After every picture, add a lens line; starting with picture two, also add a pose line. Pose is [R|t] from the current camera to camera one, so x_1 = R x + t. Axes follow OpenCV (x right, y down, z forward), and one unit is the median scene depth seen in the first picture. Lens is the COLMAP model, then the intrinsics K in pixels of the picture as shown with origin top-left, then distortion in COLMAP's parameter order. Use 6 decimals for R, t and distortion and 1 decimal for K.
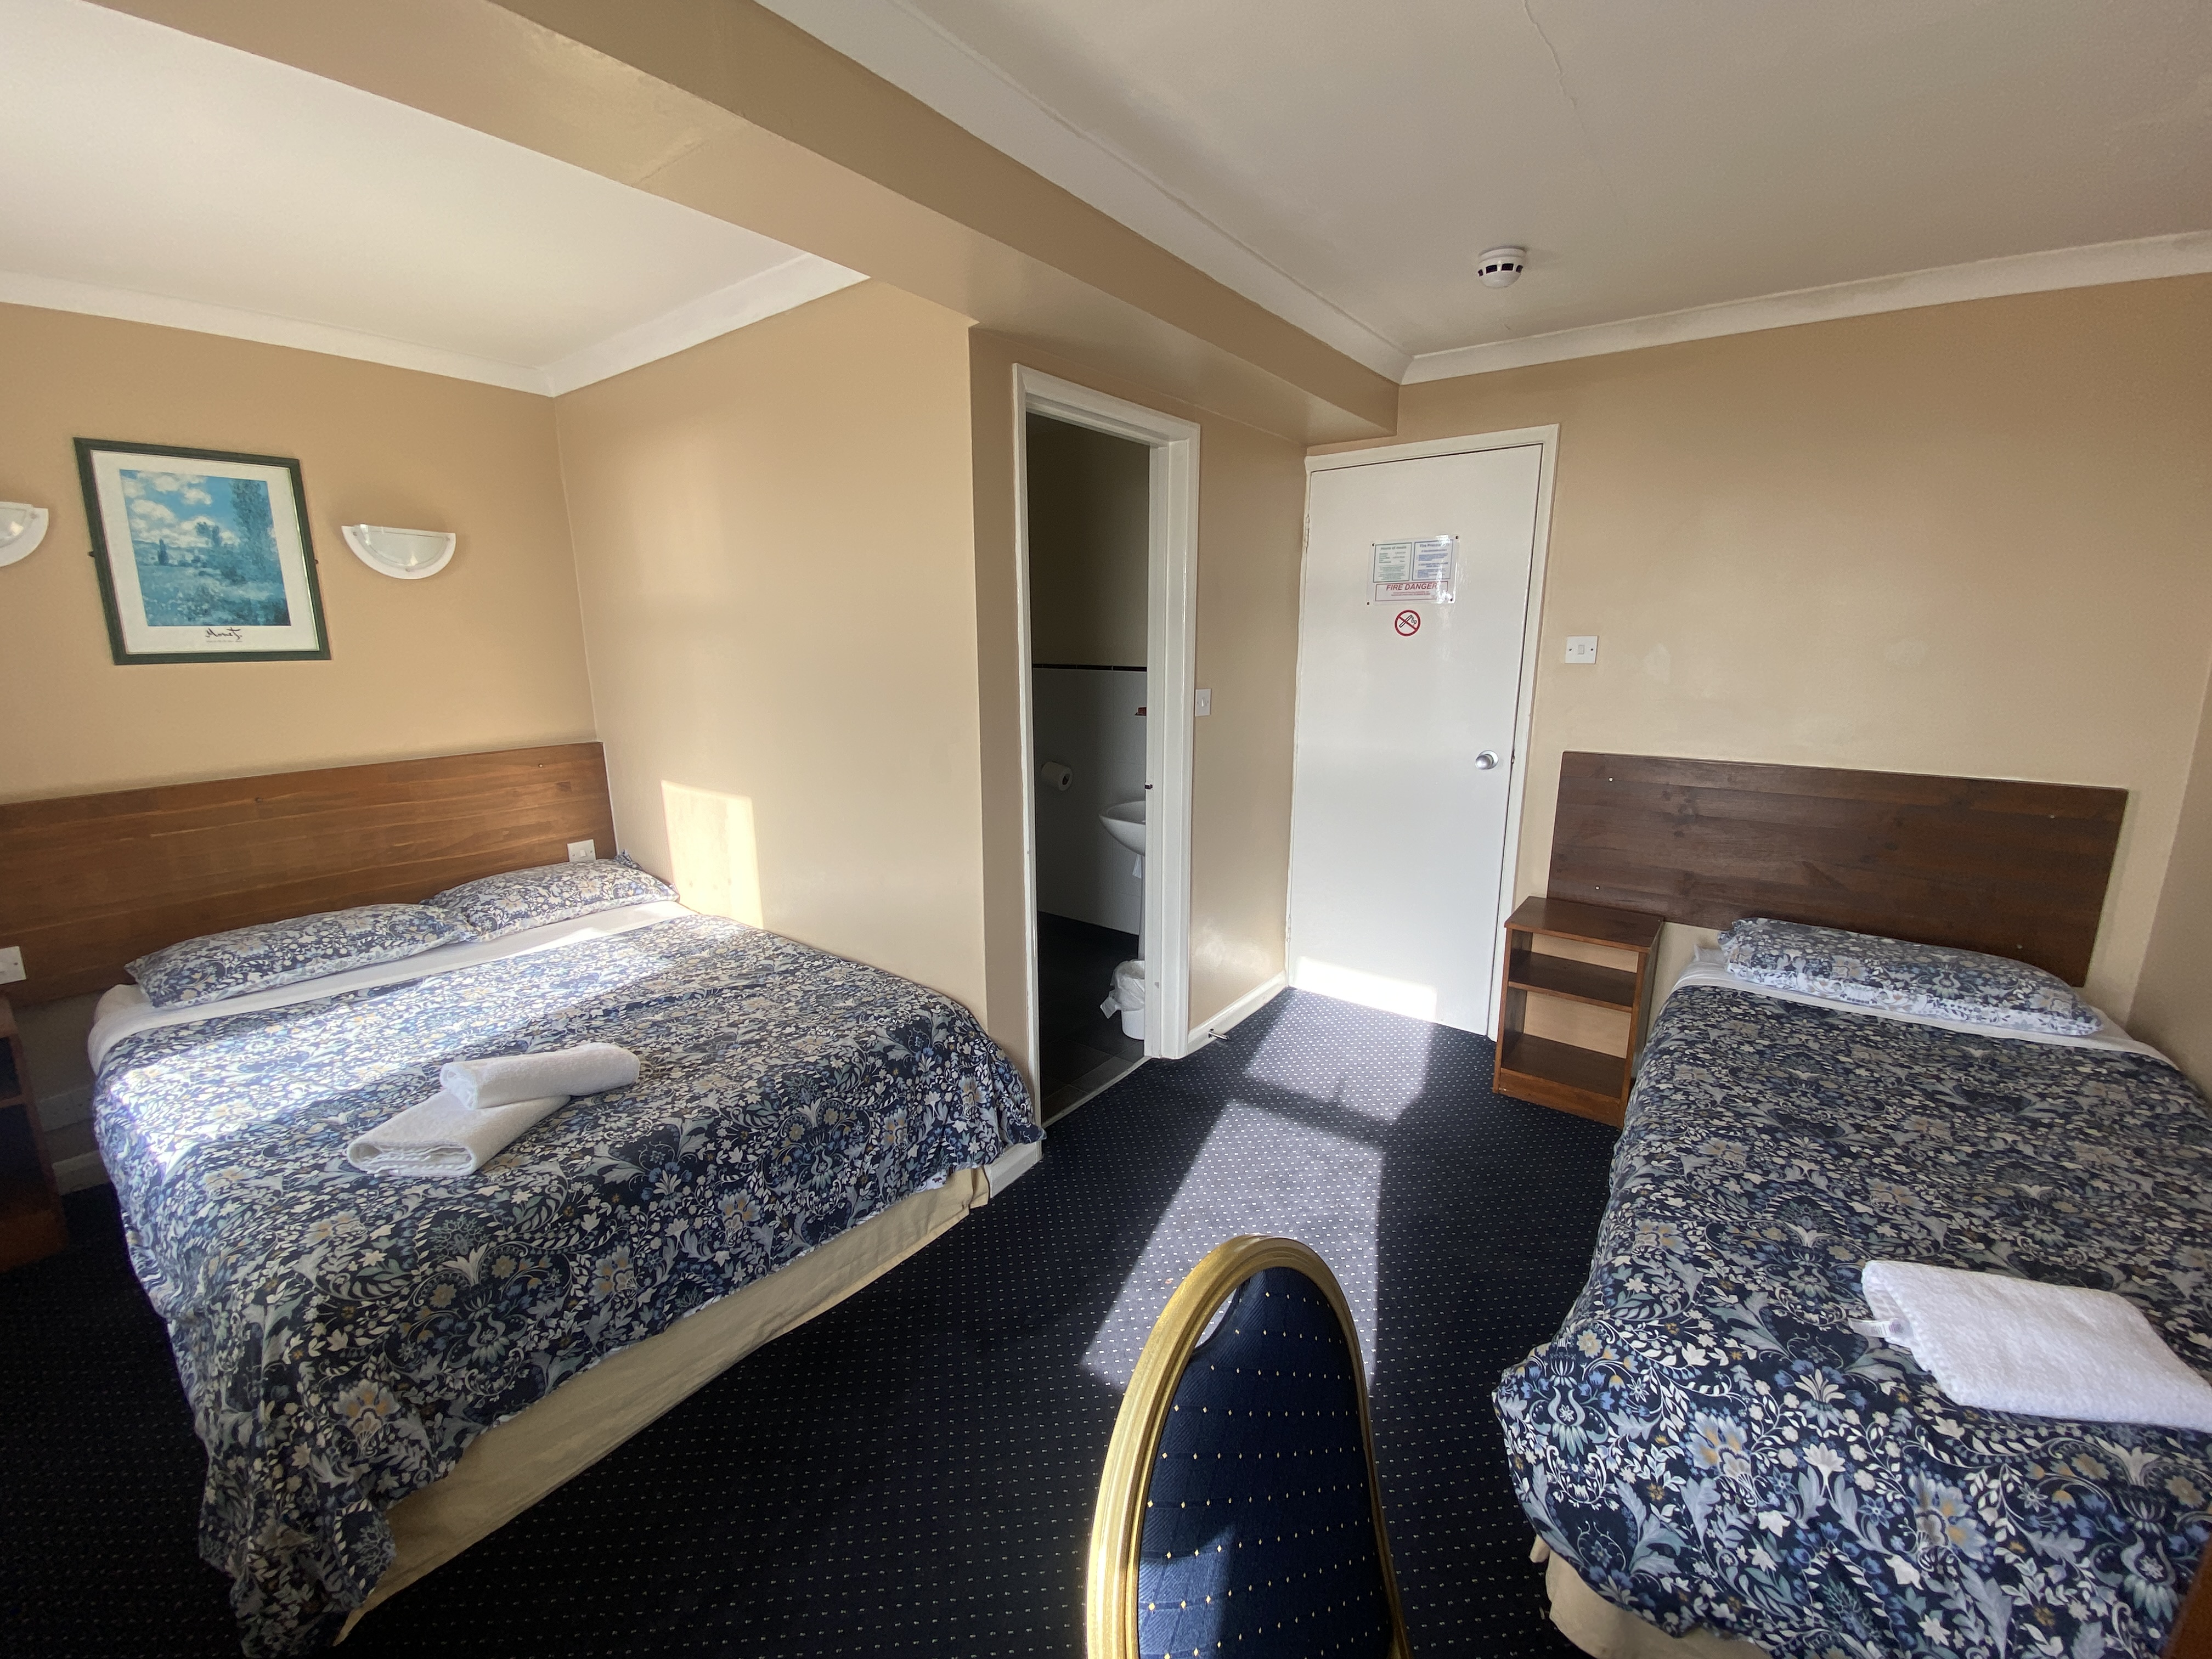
lens RADIAL K [[900.2, 0, 1118.5], [0, 900.2, 824.2], [0, 0, 1]] dist [-0.002328, -0.018787]
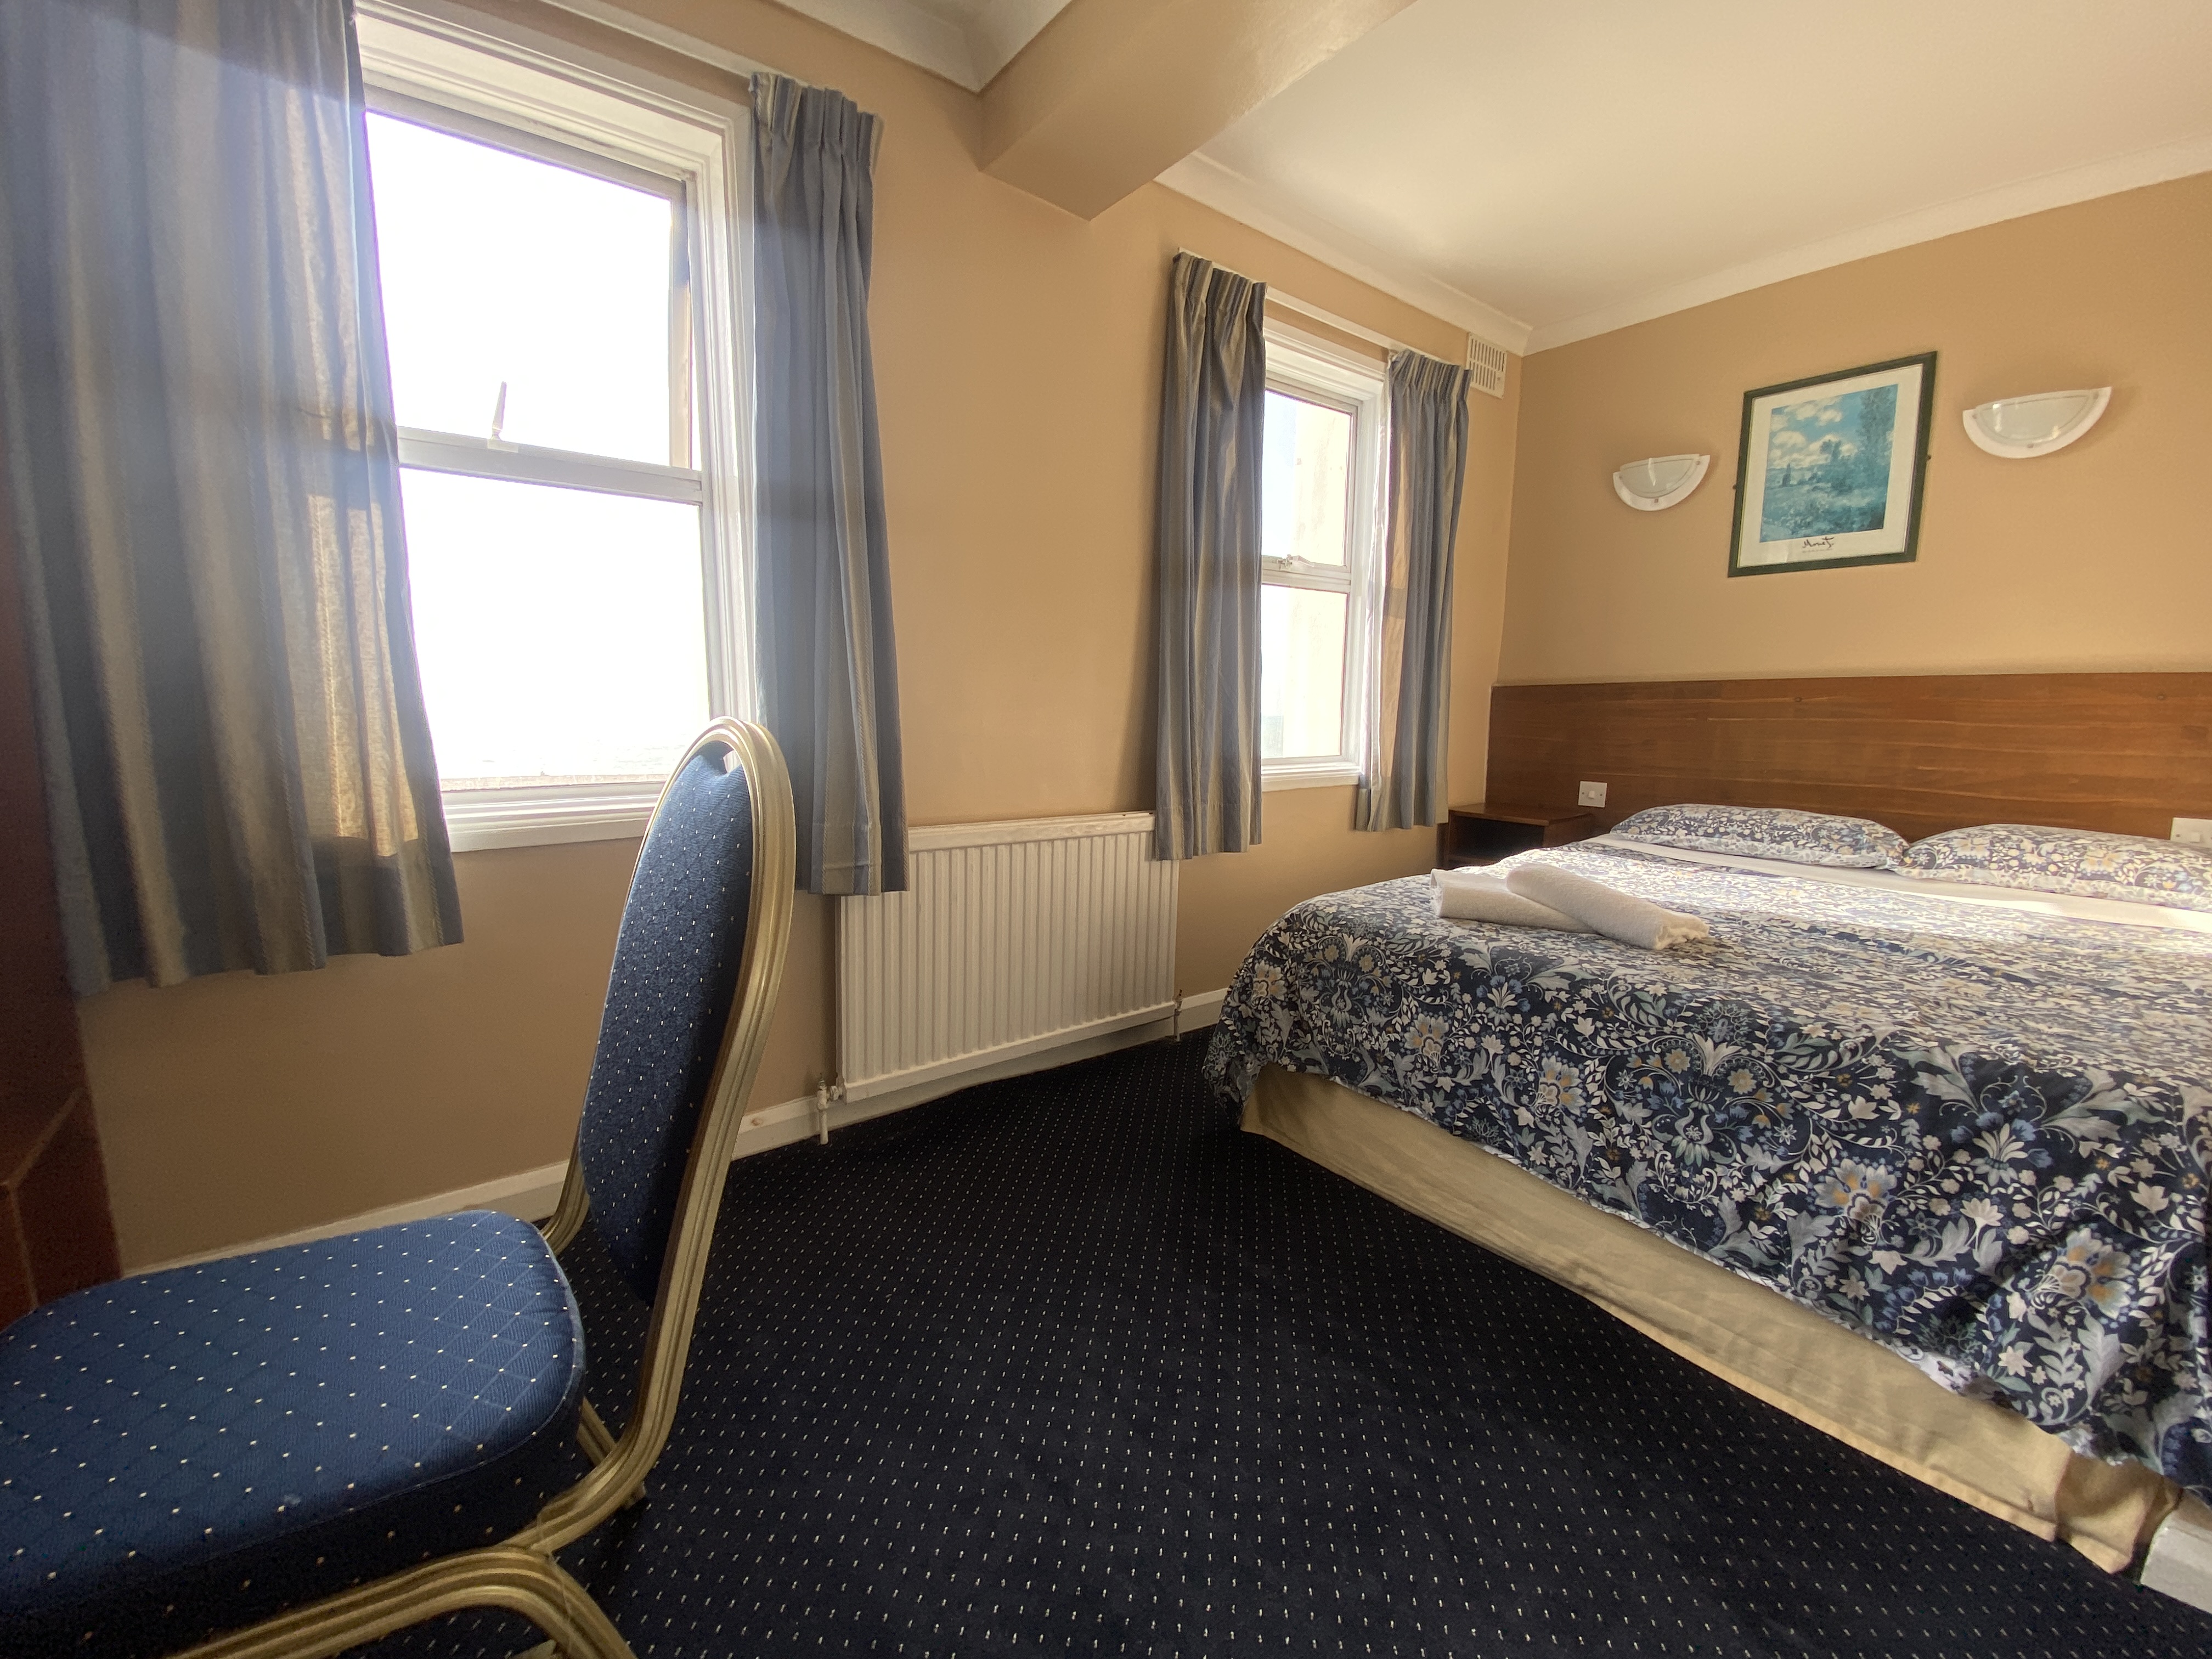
lens RADIAL K [[897.7, 0, 1098.5], [0, 897.7, 823.4], [0, 0, 1]] dist [0.025336, -0.023435]
pose [[-0.282434, 0.121301, -0.951587, 0.380573], [-0.208929, 0.960382, 0.184433, 0.108520], [0.936258, 0.250904, -0.245901, 0.609854]]
